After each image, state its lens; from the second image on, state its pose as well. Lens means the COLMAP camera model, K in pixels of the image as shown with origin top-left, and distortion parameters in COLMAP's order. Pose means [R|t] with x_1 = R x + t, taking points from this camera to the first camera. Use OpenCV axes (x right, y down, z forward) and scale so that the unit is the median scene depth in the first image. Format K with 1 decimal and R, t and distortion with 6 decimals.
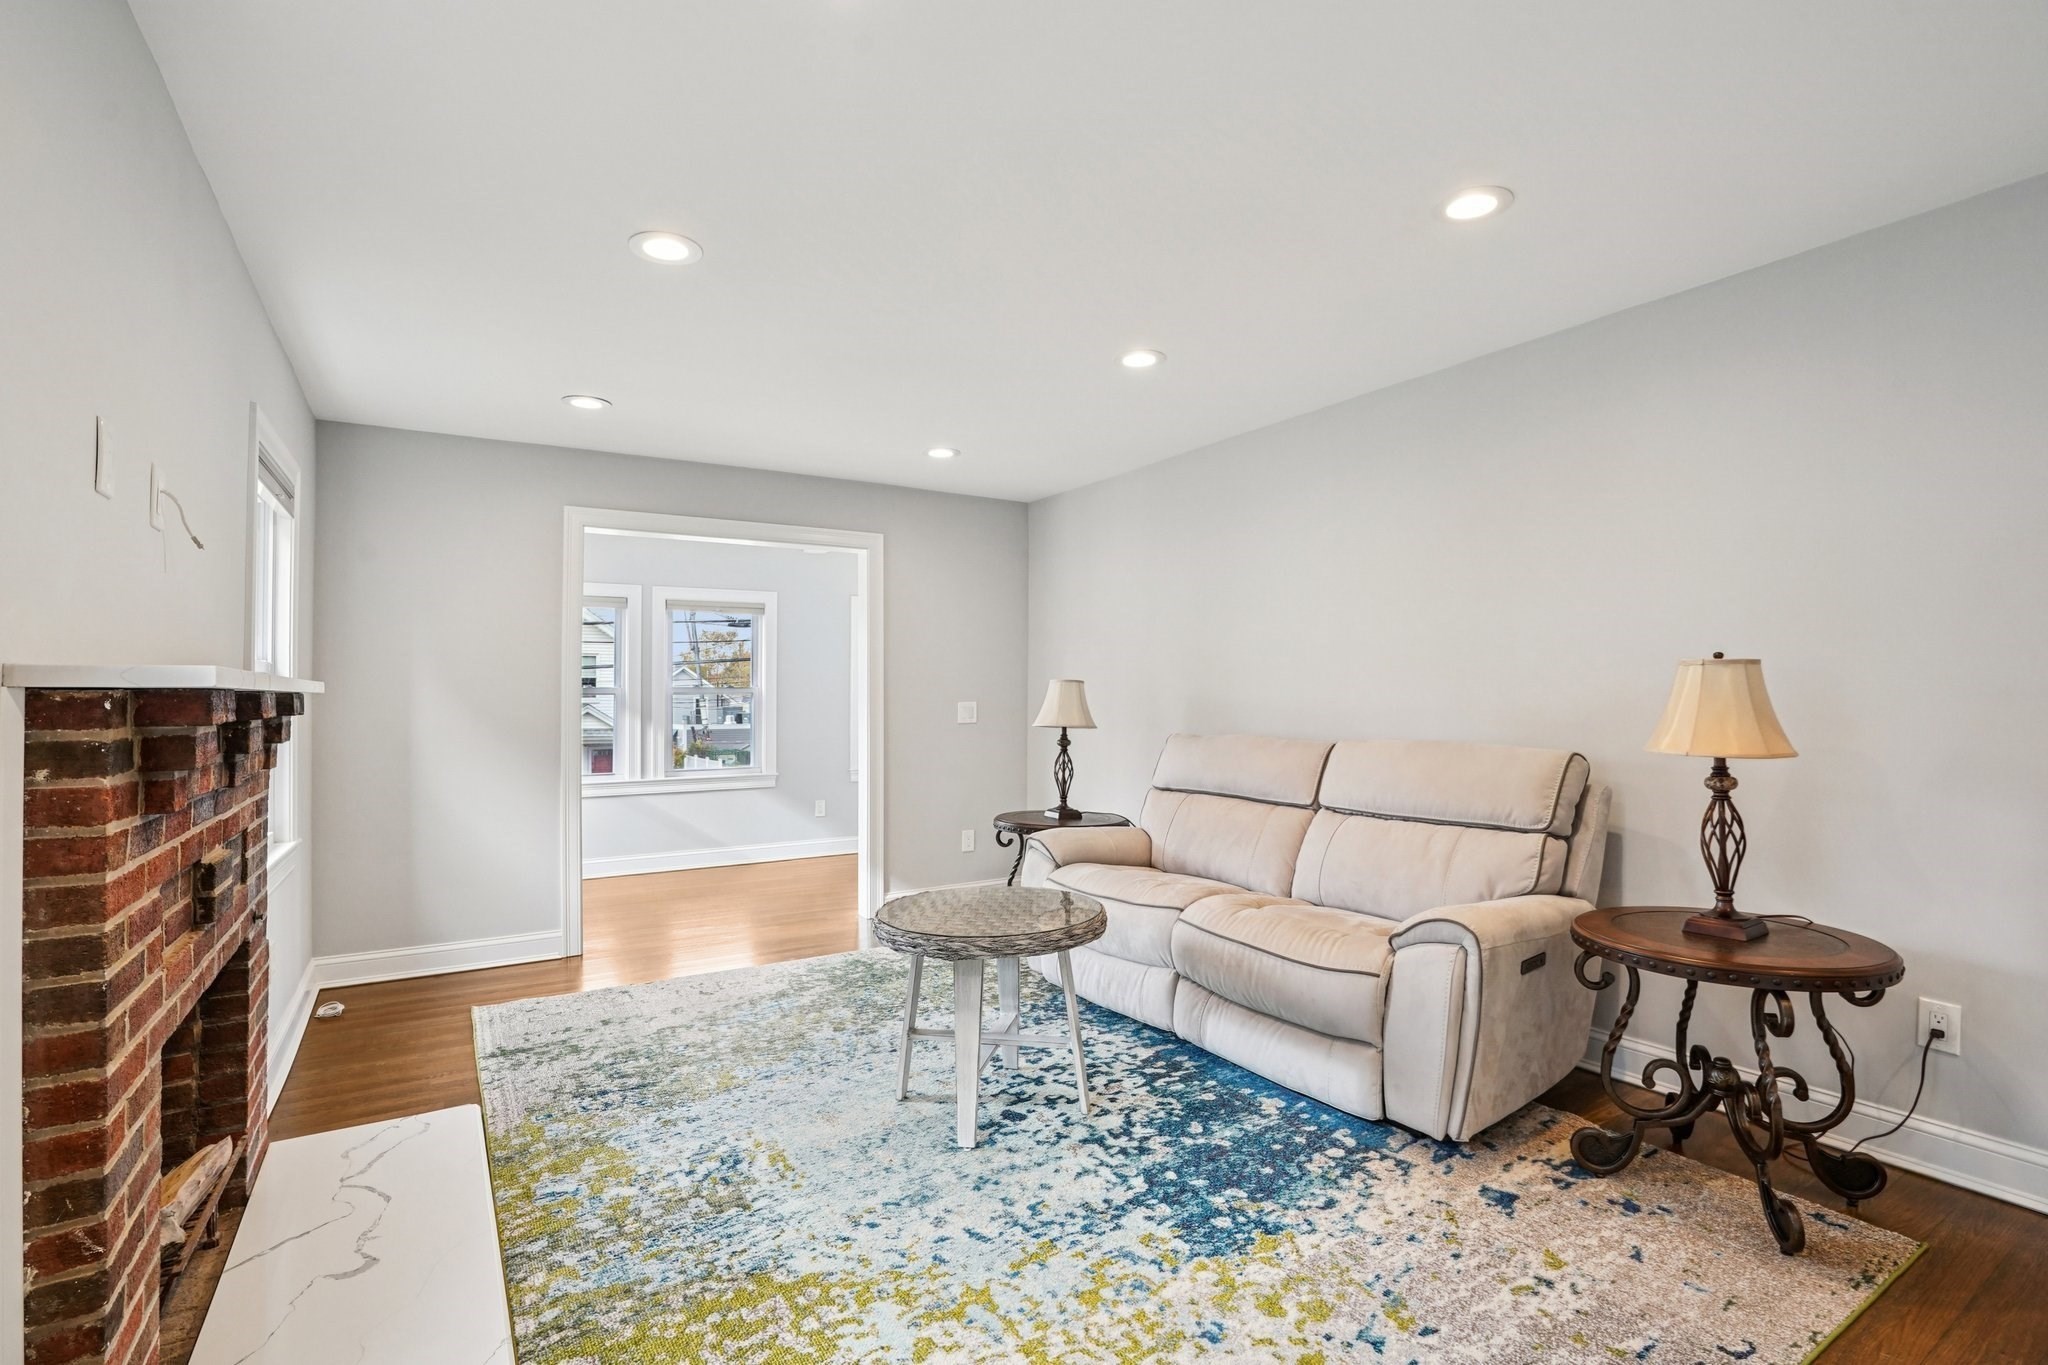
lens RADIAL K [[955.0, 0, 1024.0], [0, 955.0, 682.5], [0, 0, 1]] dist [-0.065579, 0.025024]
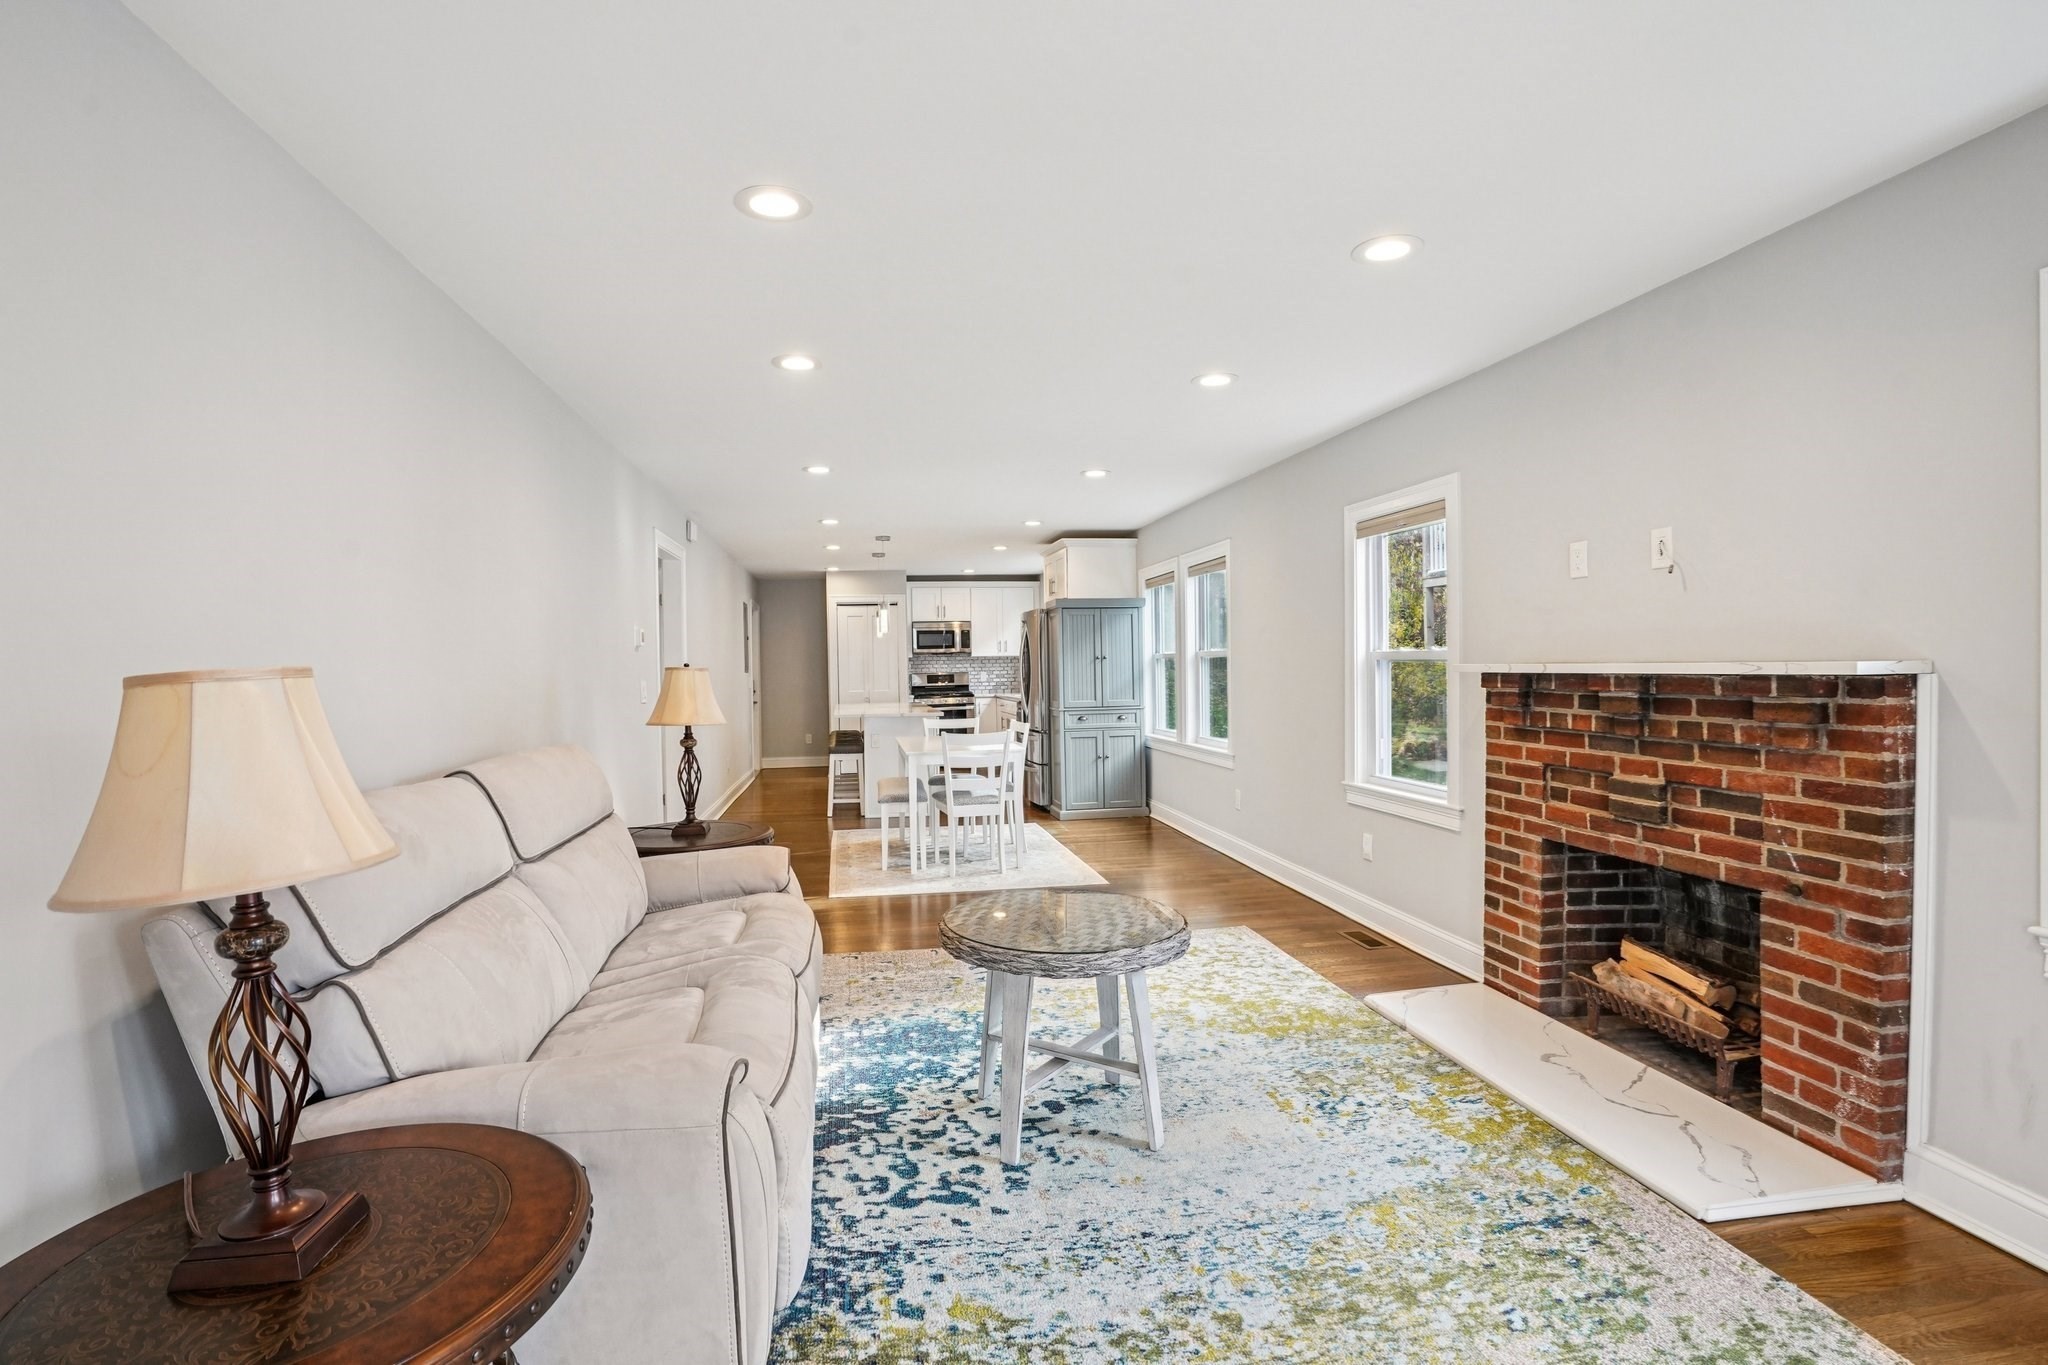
lens RADIAL K [[963.0, 0, 1001.1], [0, 963.0, 705.5], [0, 0, 1]] dist [-0.070979, 0.033730]
pose [[-0.916417, 0.006345, 0.400175, -0.416216], [0.017085, 0.999583, 0.023276, 0.008748], [-0.399861, 0.028168, -0.916143, 2.190091]]
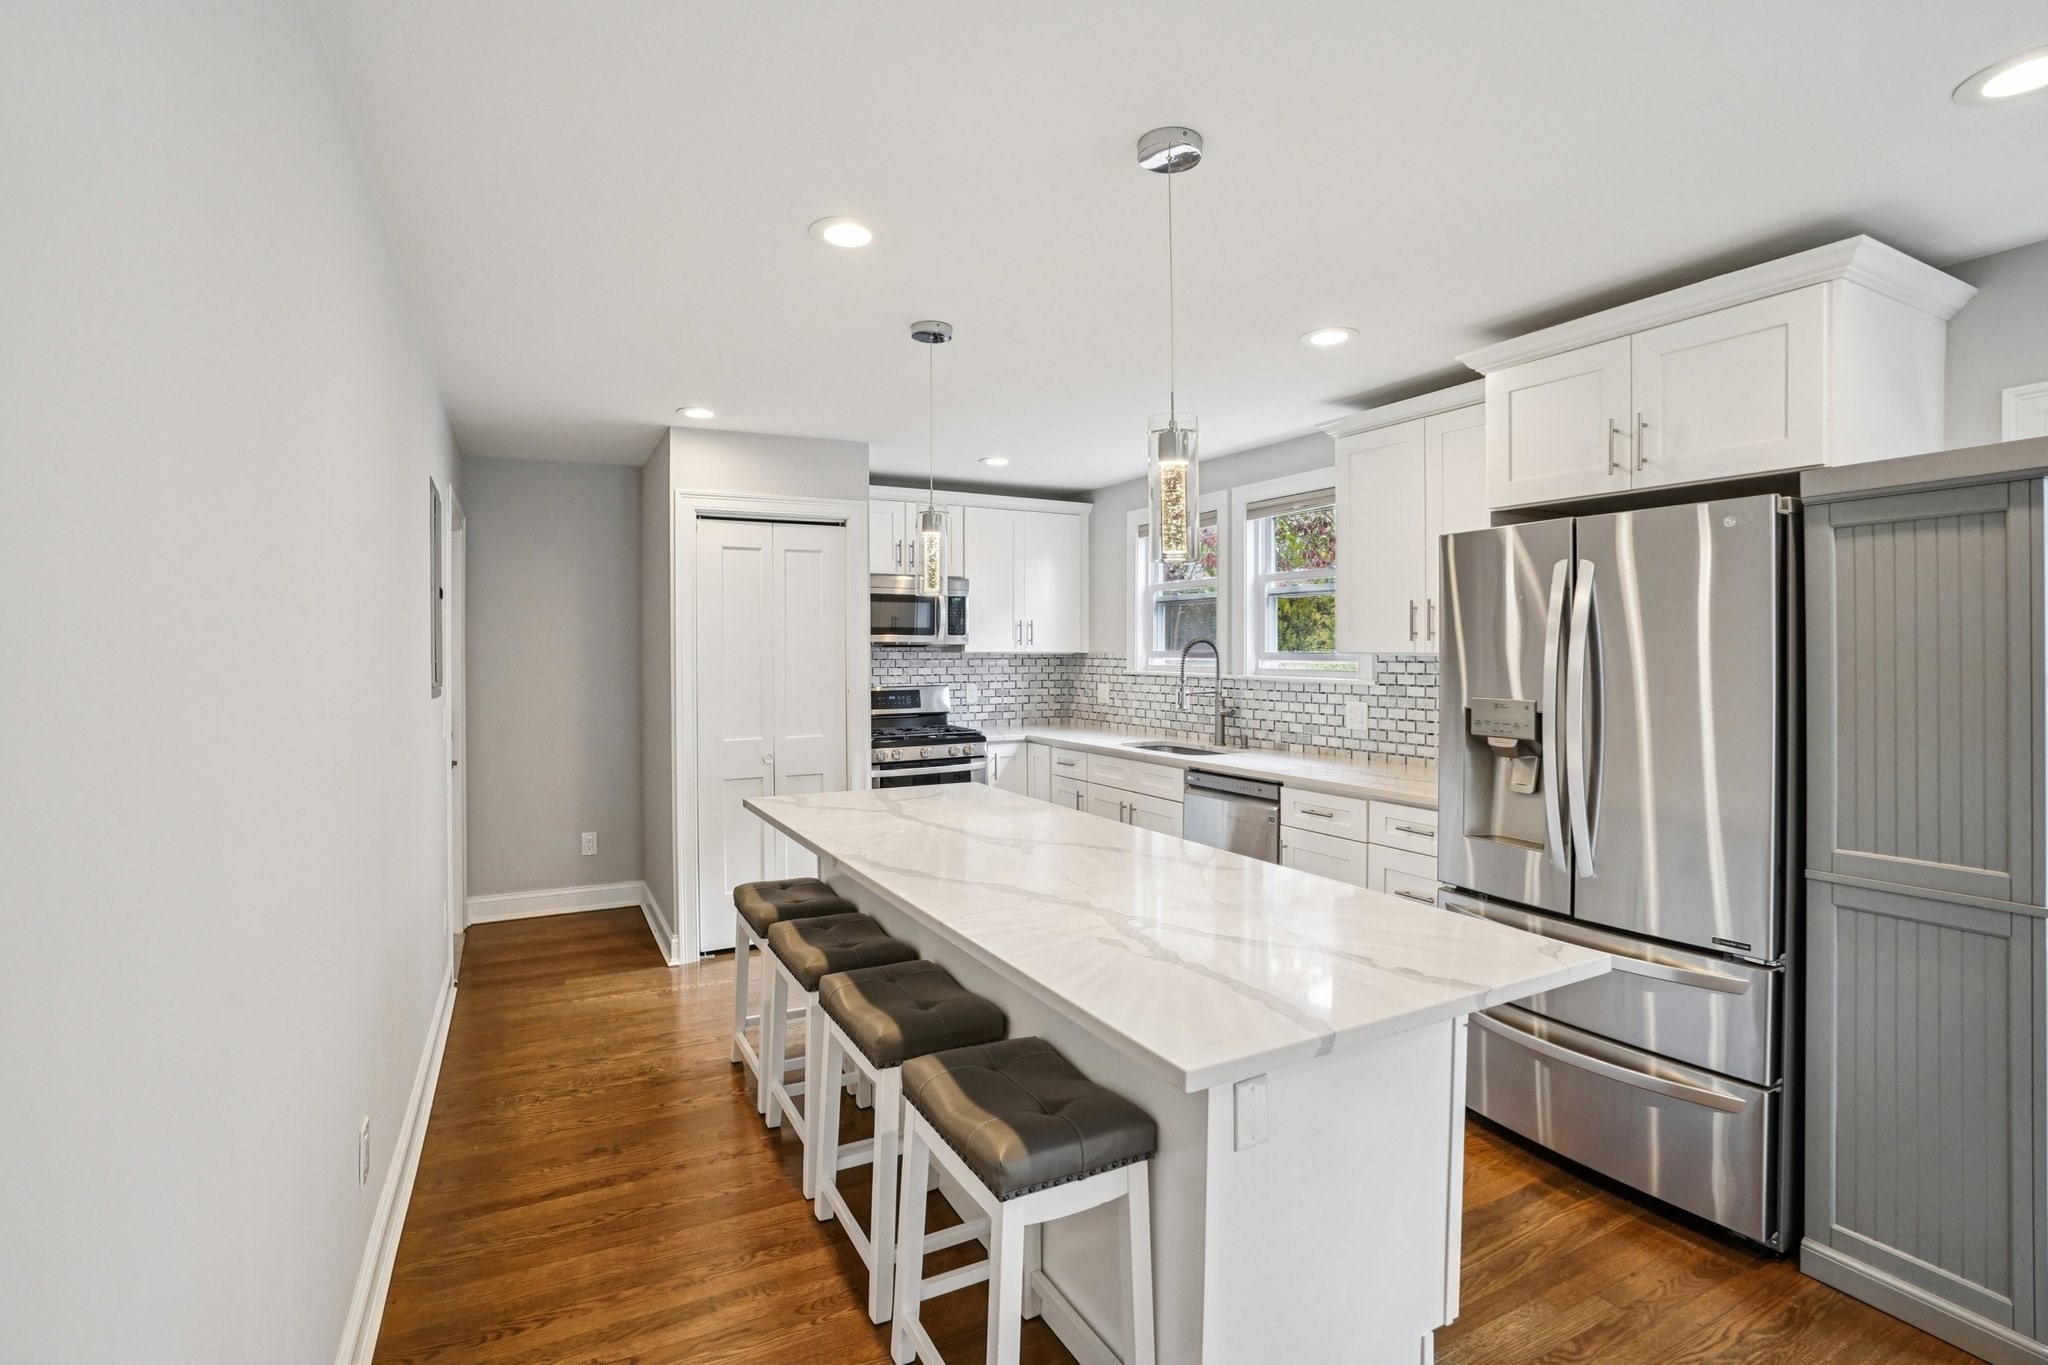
lens RADIAL K [[961.7, 0, 1020.8], [0, 961.7, 662.6], [0, 0, 1]] dist [-0.067253, 0.025017]
pose [[-0.996816, 0.006021, 0.079512, 1.465761], [0.005584, 0.999968, -0.005725, -0.097139], [-0.079544, -0.005263, -0.996818, -0.082621]]
